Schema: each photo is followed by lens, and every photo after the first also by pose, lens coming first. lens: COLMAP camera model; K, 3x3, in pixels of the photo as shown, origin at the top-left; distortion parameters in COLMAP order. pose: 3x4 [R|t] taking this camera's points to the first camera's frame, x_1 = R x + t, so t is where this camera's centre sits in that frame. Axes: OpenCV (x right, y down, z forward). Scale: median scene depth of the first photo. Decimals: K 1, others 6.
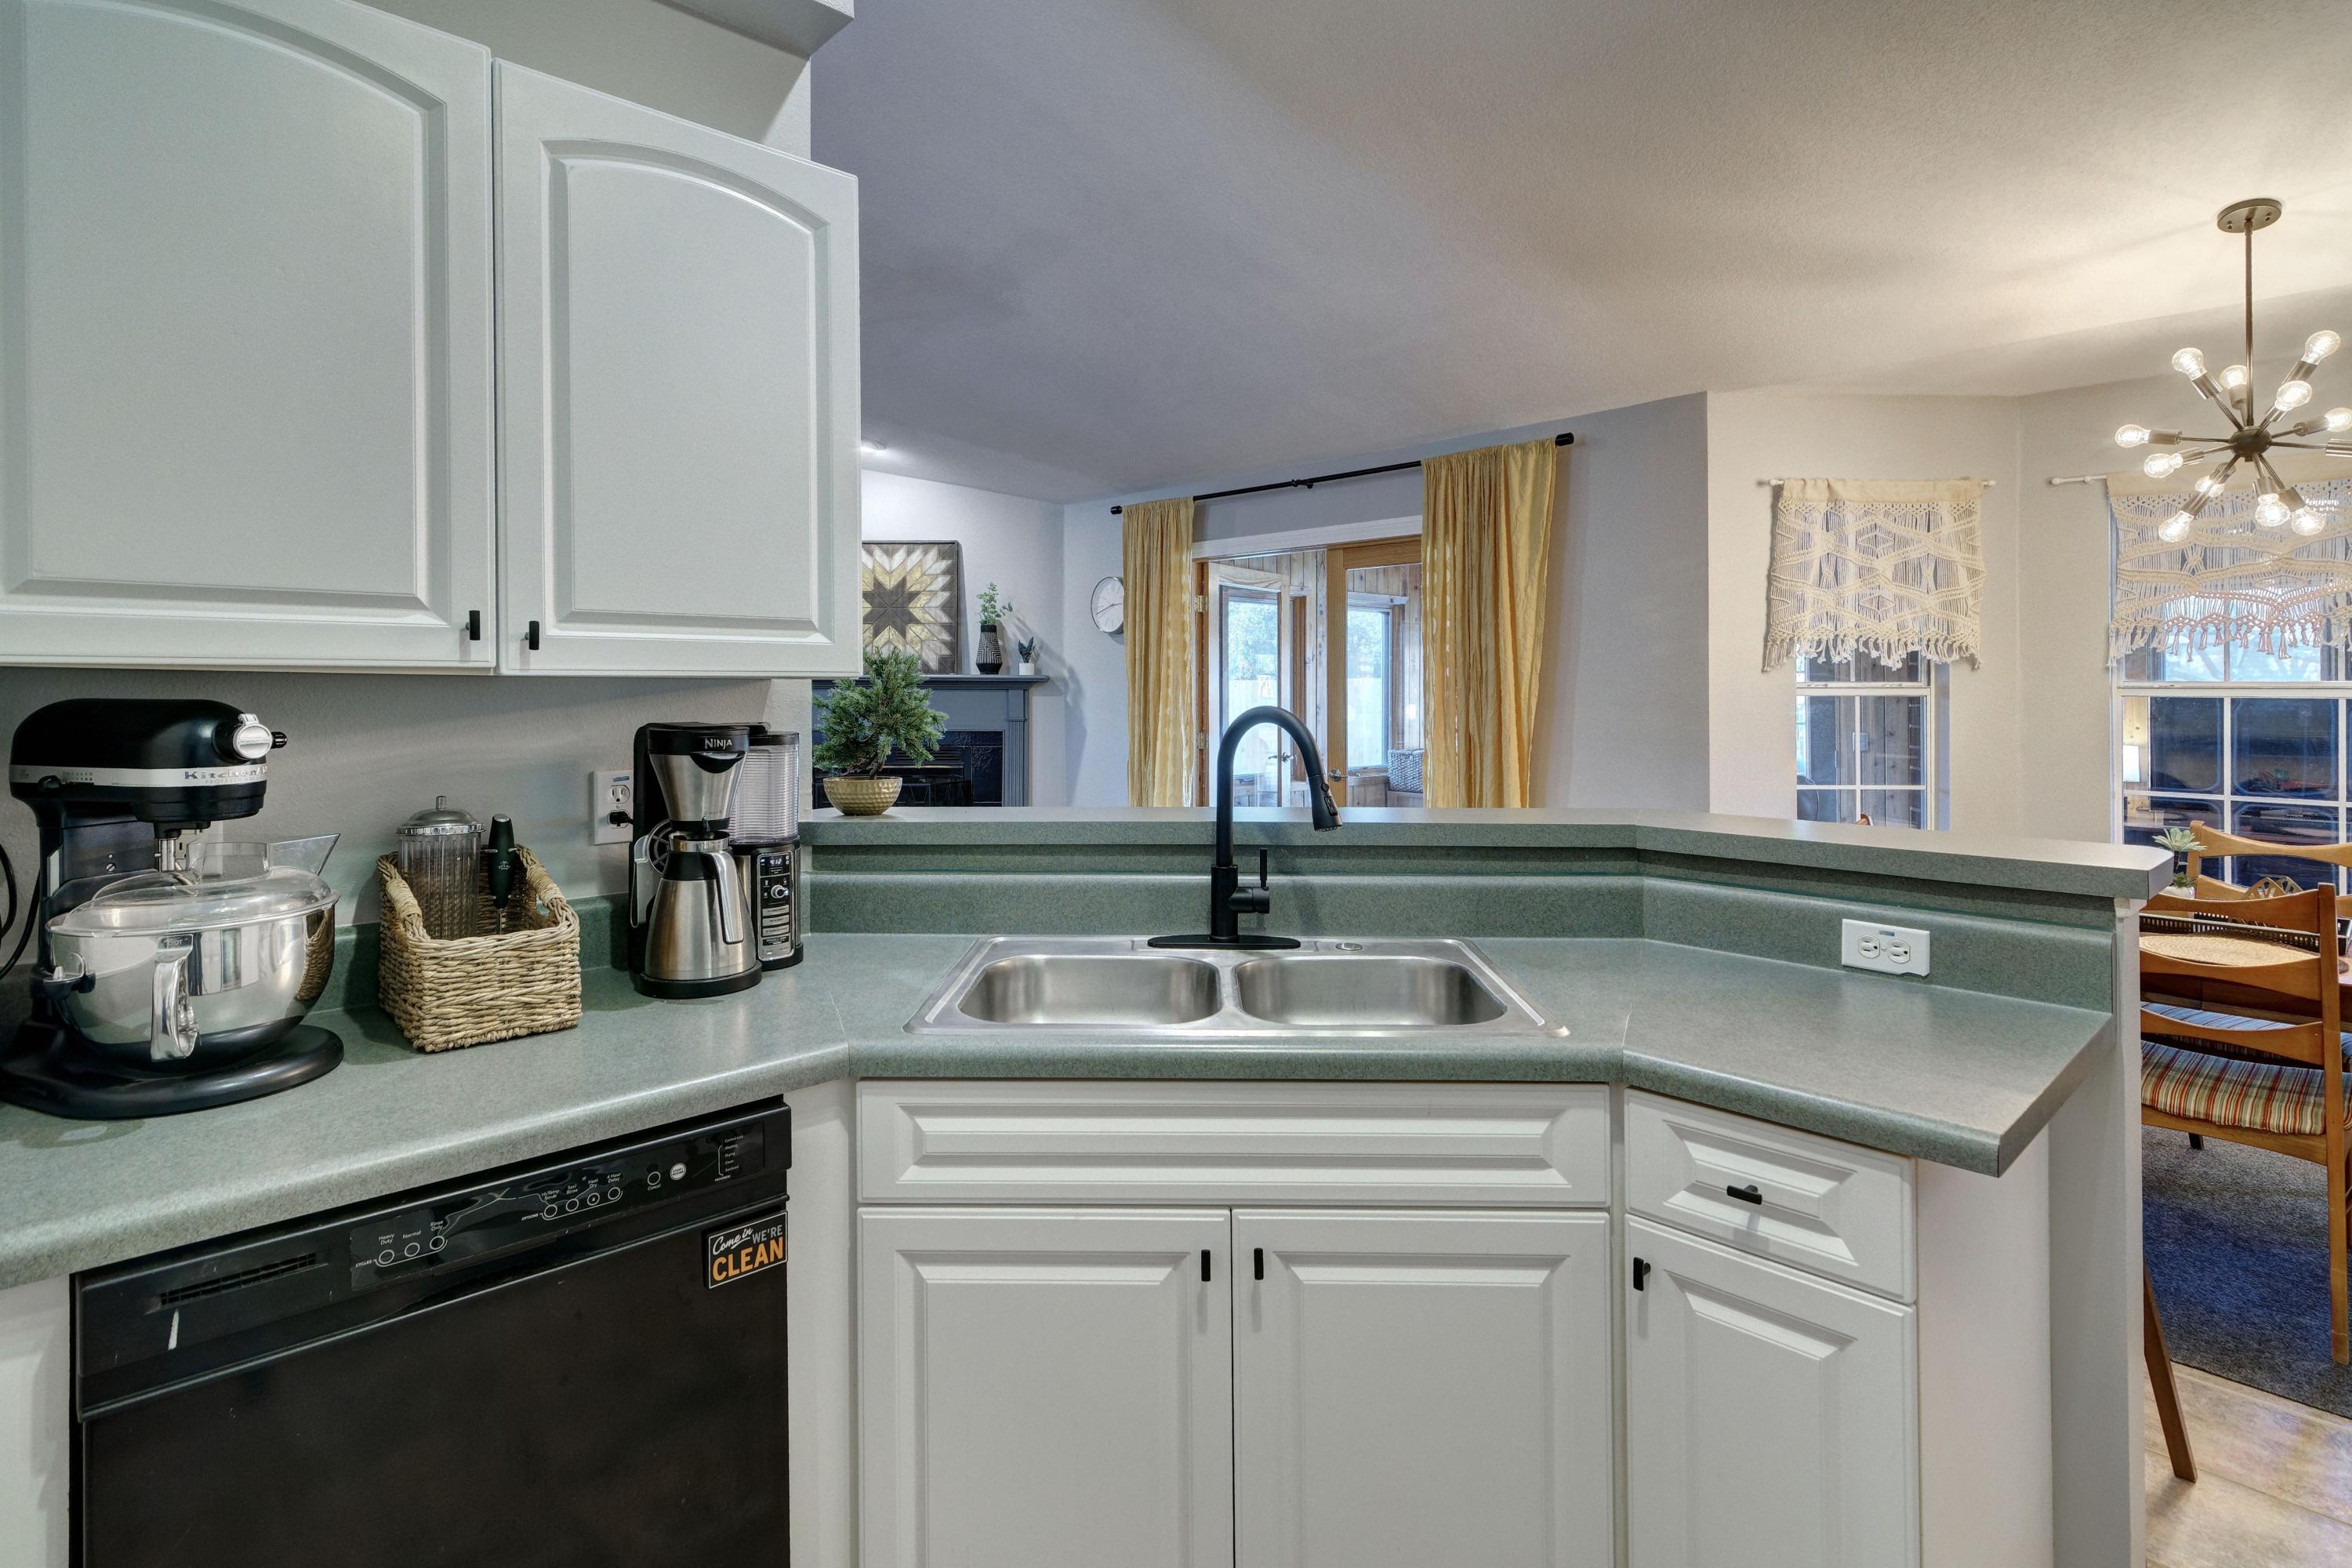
lens RADIAL K [[1179.3, 0, 1167.5], [0, 1179.3, 676.5], [0, 0, 1]] dist [0.005102, -0.000352]
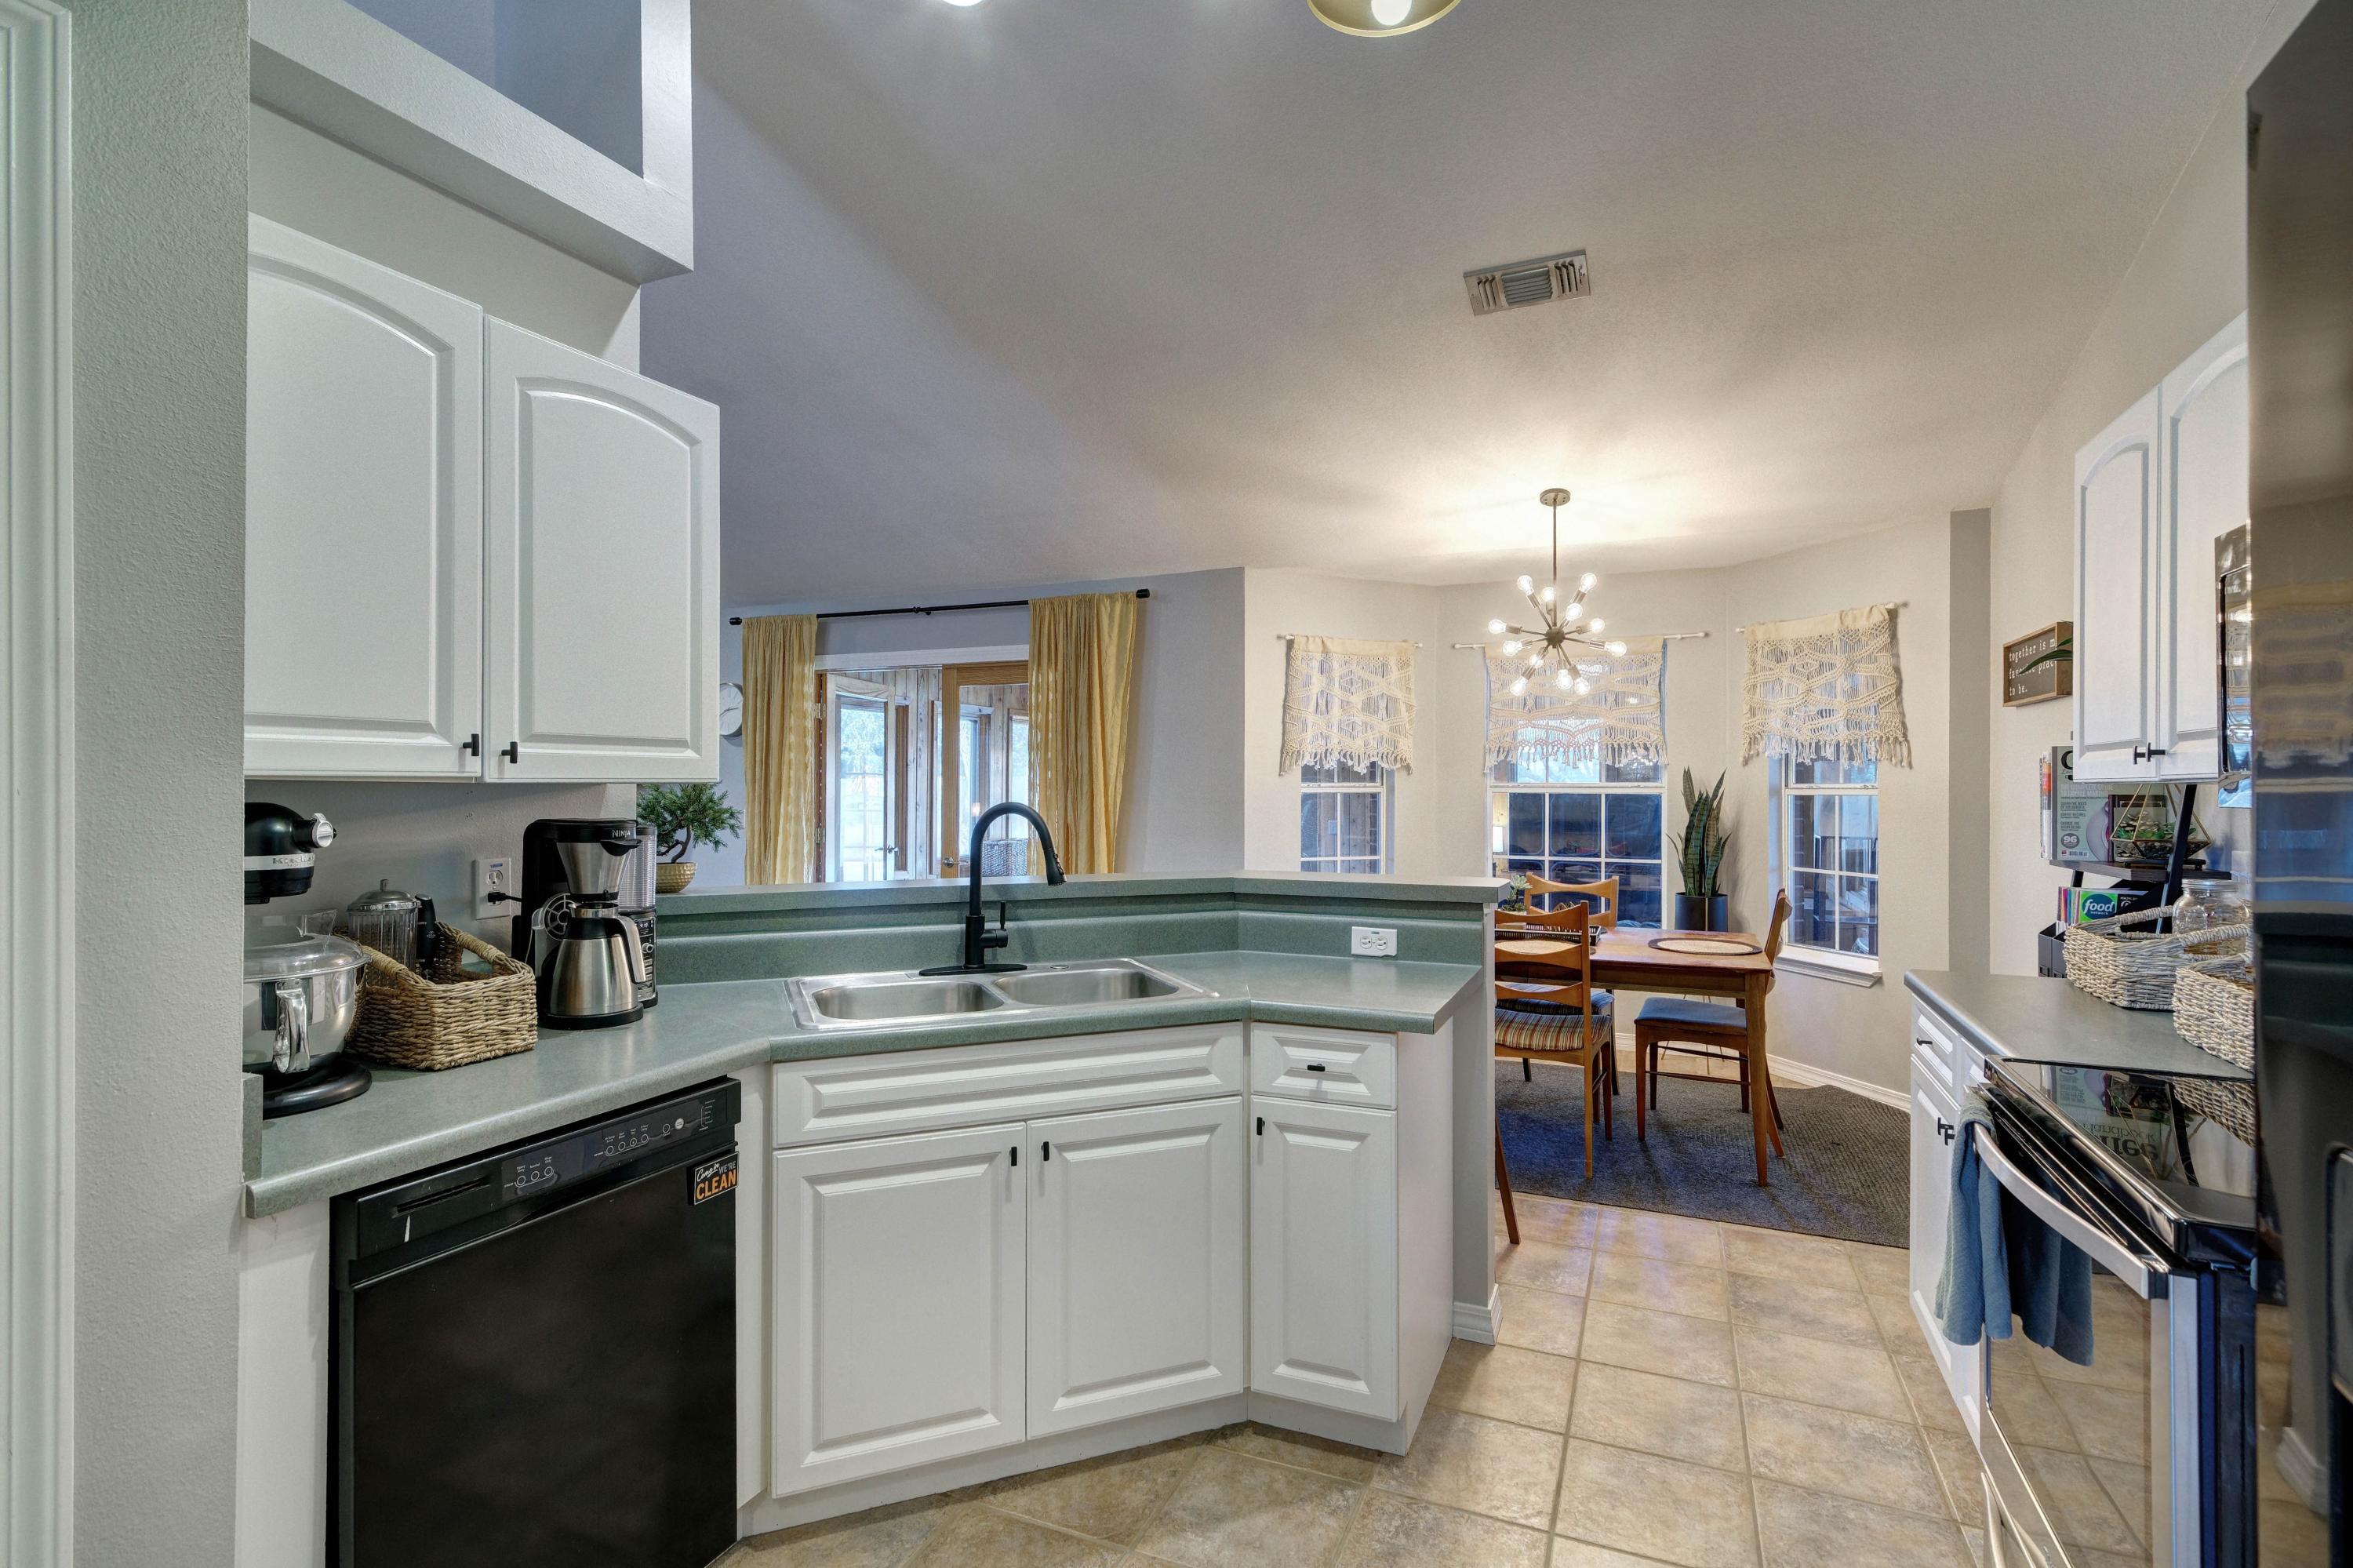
lens RADIAL K [[1124.3, 0, 1176.5], [0, 1124.3, 784.0], [0, 0, 1]] dist [0.003462, -0.000207]
pose [[0.920483, -0.000342, 0.390783, -0.158882], [-0.002897, 0.999966, 0.007699, -0.005204], [-0.390773, -0.008219, 0.920450, -0.208549]]
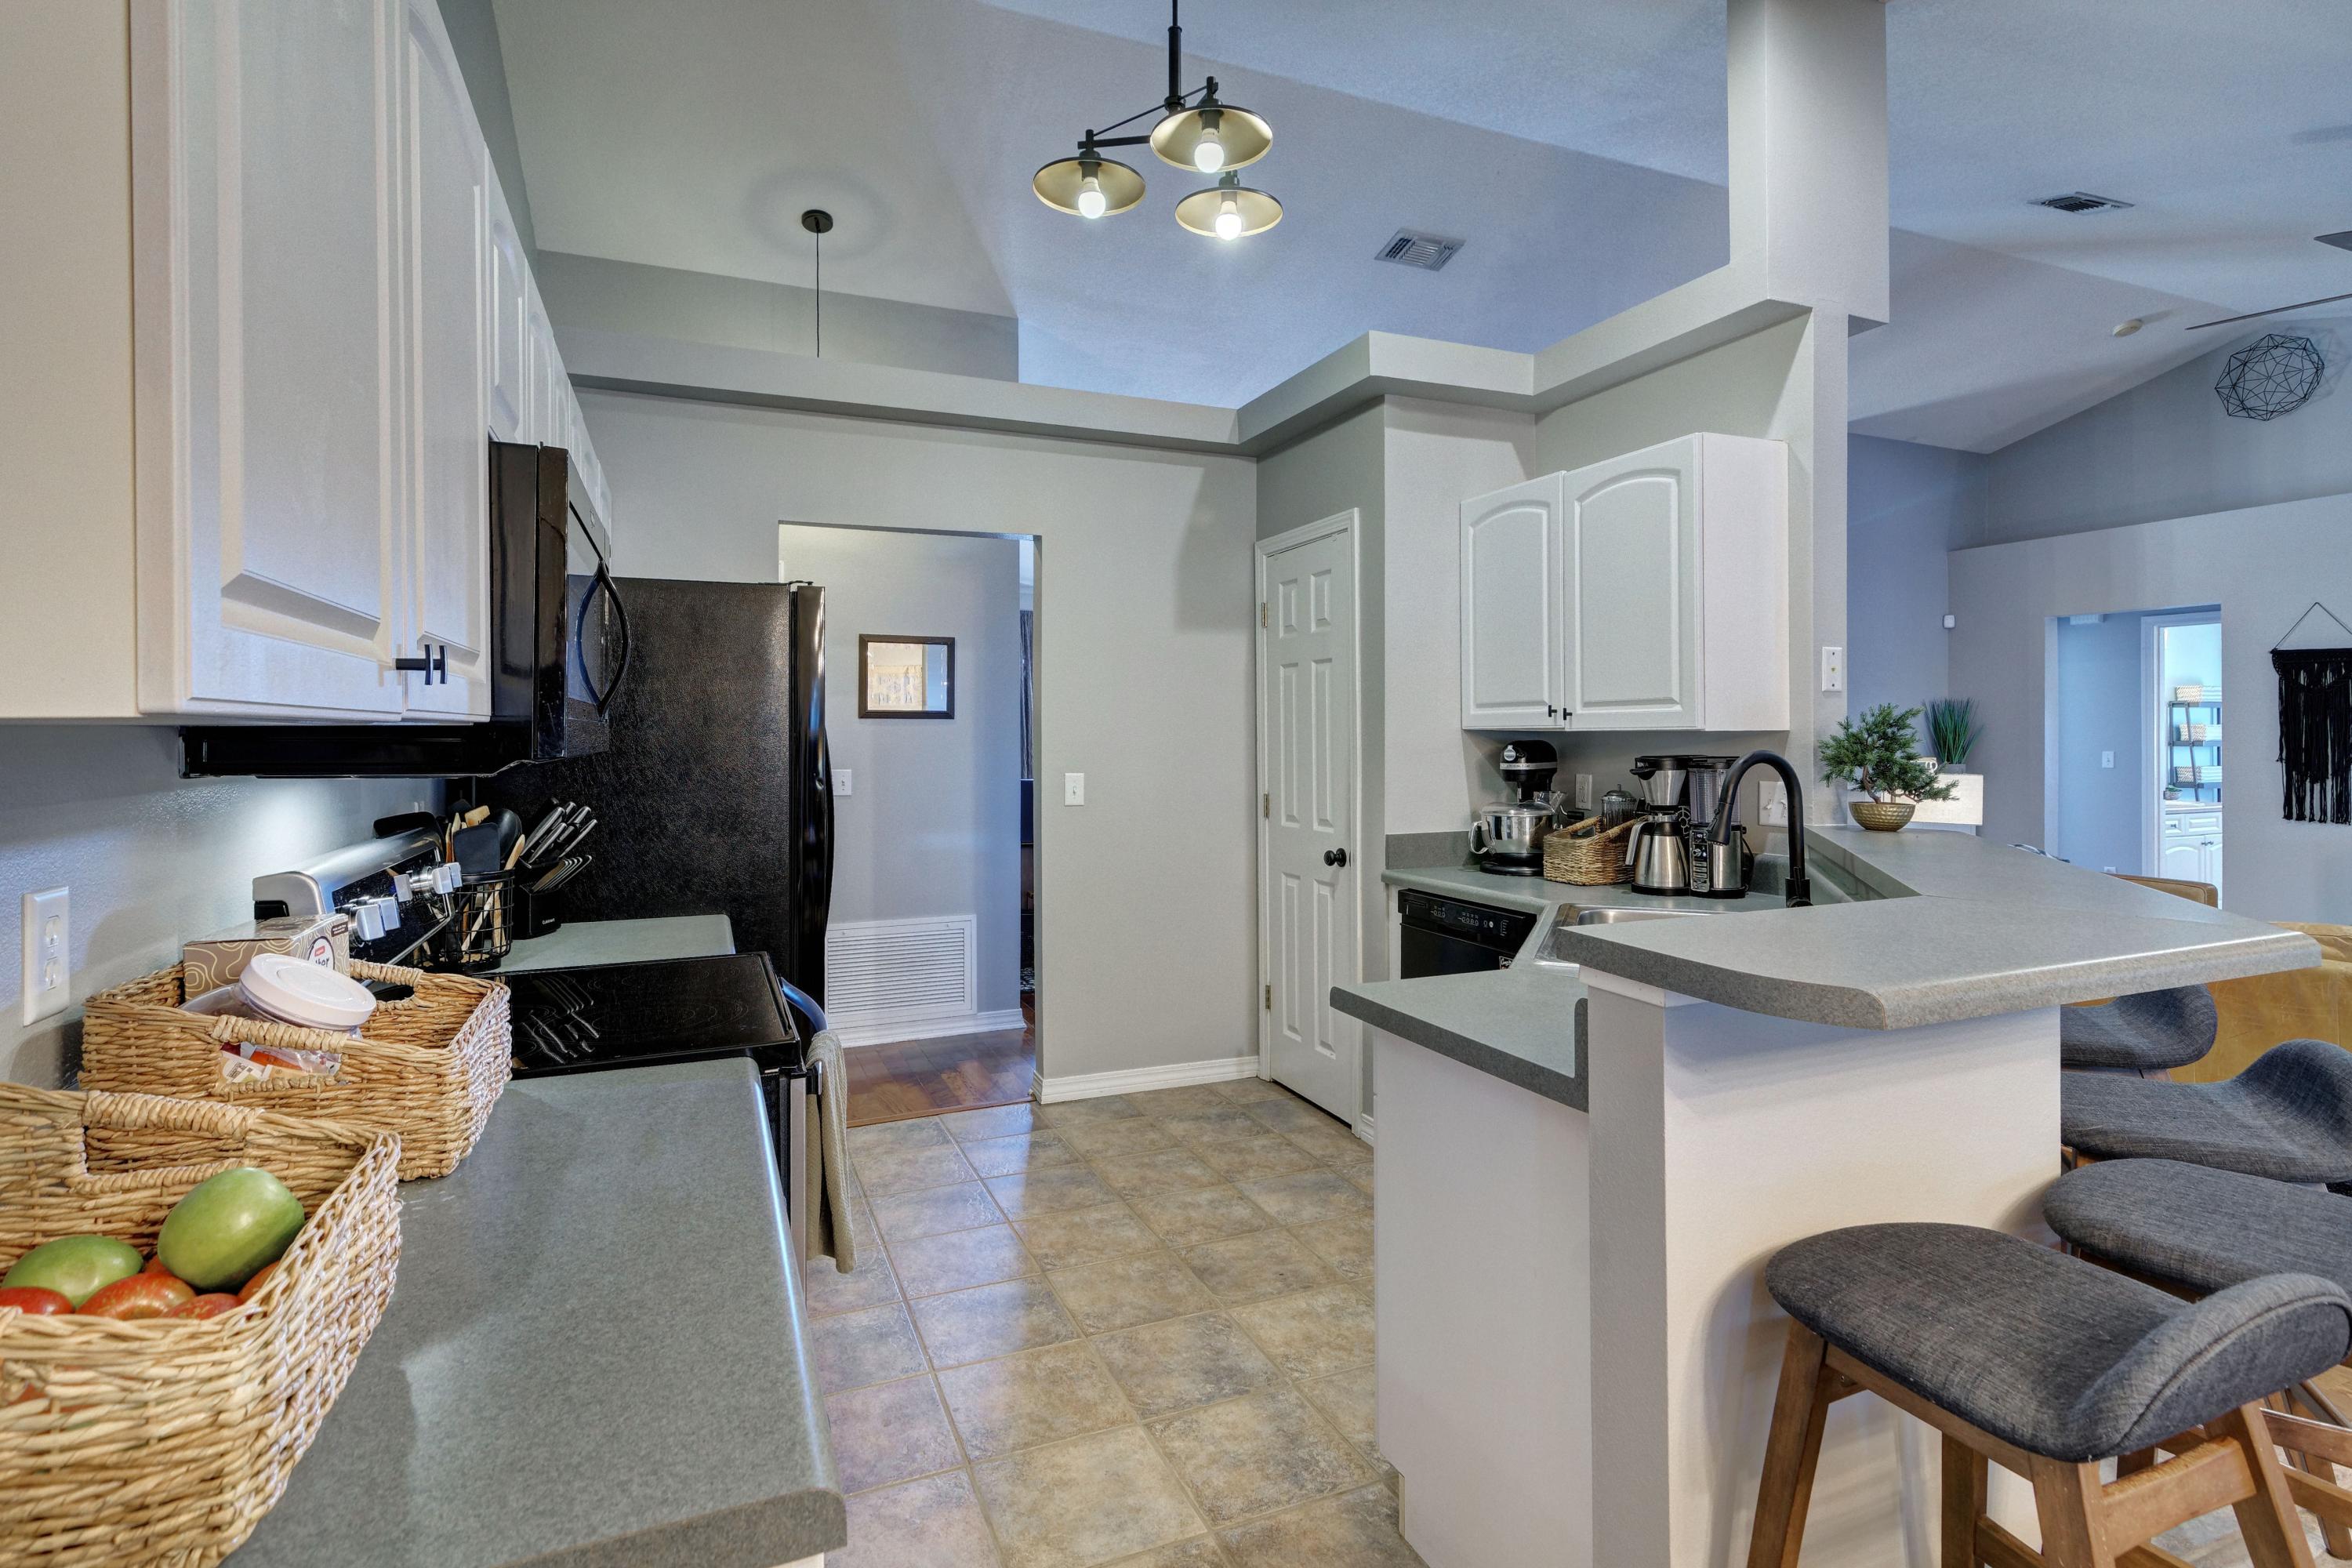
lens RADIAL K [[1151.7, 0, 1171.8], [0, 1151.7, 736.2], [0, 0, 1]] dist [0.001454, 0.000168]
pose [[-0.354725, 0.000722, -0.934970, 0.866872], [0.012326, 0.999916, -0.003904, 0.004044], [0.934889, -0.012909, -0.354704, 0.496155]]
